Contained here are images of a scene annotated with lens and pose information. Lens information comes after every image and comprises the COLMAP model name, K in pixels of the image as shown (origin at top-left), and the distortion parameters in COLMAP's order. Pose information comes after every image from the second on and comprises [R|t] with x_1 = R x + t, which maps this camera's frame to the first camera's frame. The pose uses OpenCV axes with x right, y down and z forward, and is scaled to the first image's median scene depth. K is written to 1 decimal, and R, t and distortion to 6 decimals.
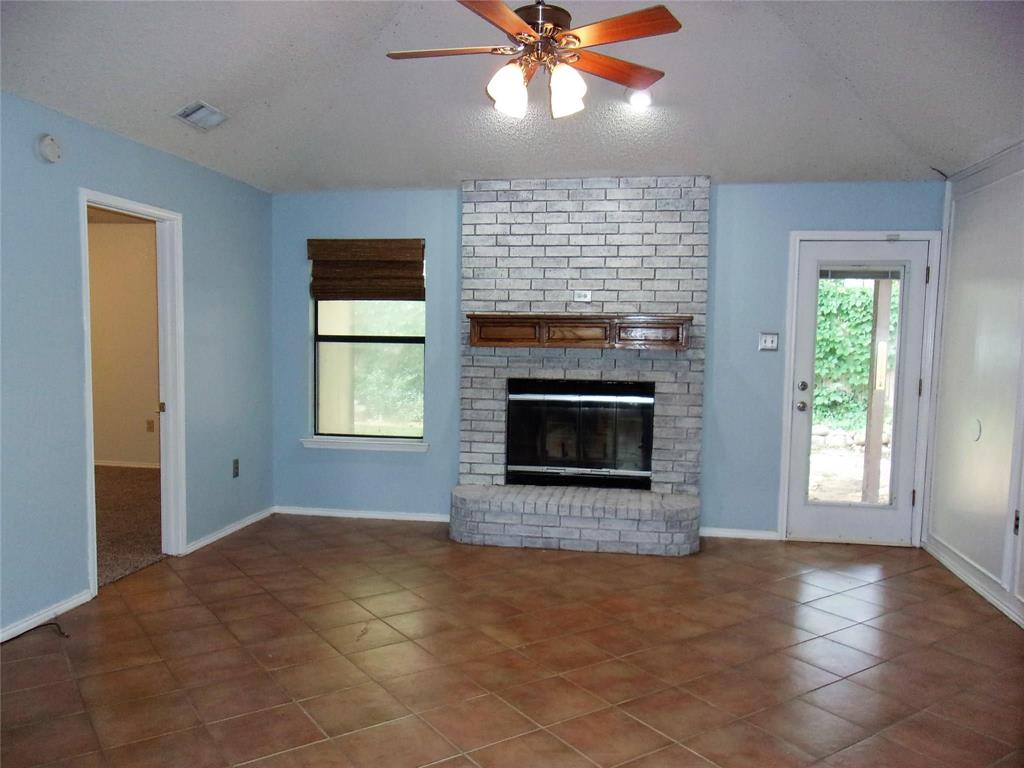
lens RADIAL K [[802.5, 0, 509.9], [0, 802.5, 400.8], [0, 0, 1]] dist [-0.038418, 0.051876]
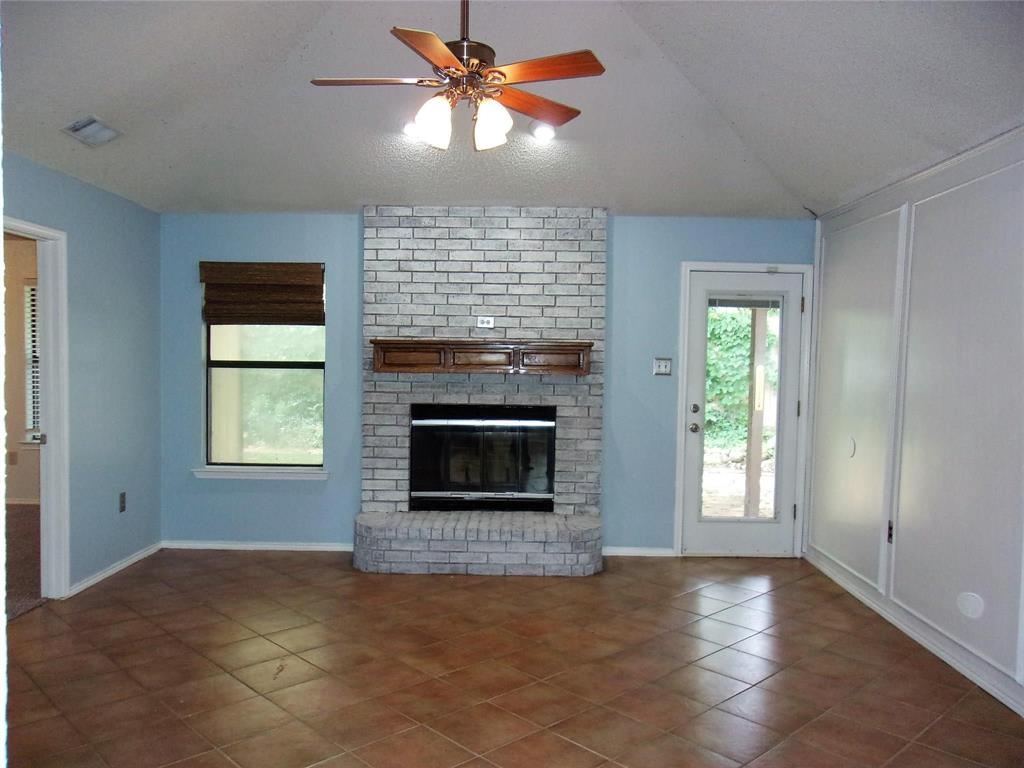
lens RADIAL K [[802.5, 0, 509.9], [0, 802.5, 400.8], [0, 0, 1]] dist [-0.038418, 0.051876]
pose [[0.987340, -0.009226, 0.158348, -0.041111], [0.013465, 0.999579, -0.025719, -0.004736], [-0.158044, 0.027525, 0.987048, -0.002605]]
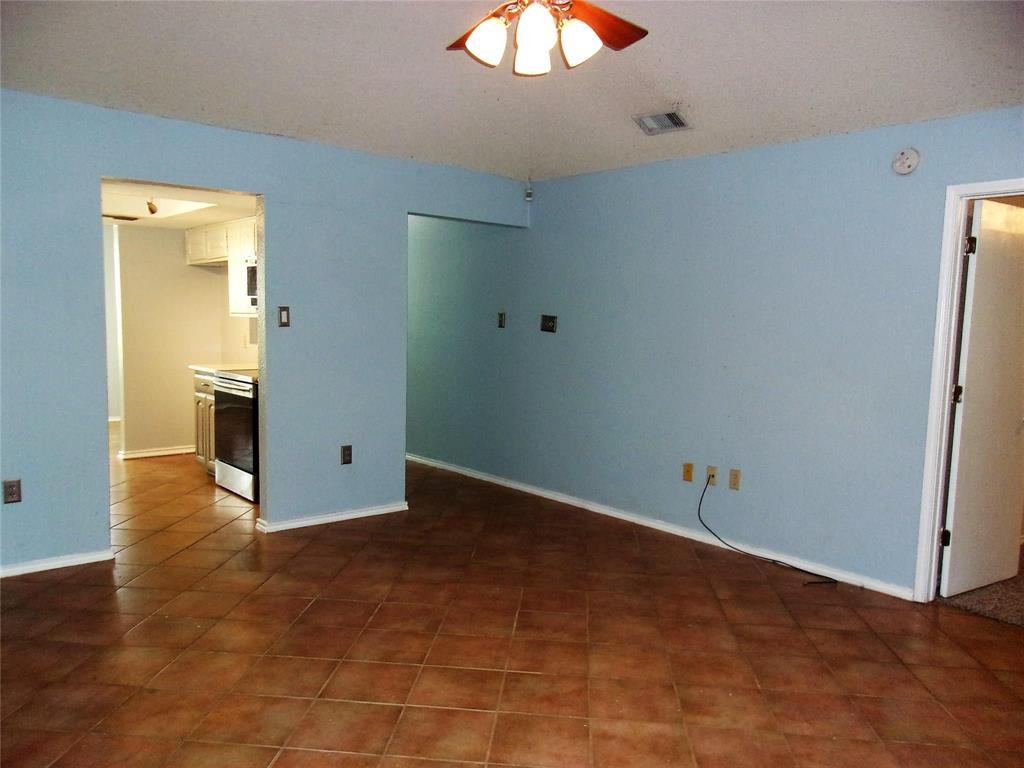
lens RADIAL K [[802.5, 0, 509.9], [0, 802.5, 400.8], [0, 0, 1]] dist [-0.038418, 0.051876]
pose [[-0.631880, 0.052299, -0.773299, 0.438504], [-0.106541, 0.982389, 0.153498, -0.078085], [0.767708, 0.179380, -0.615180, 0.921119]]
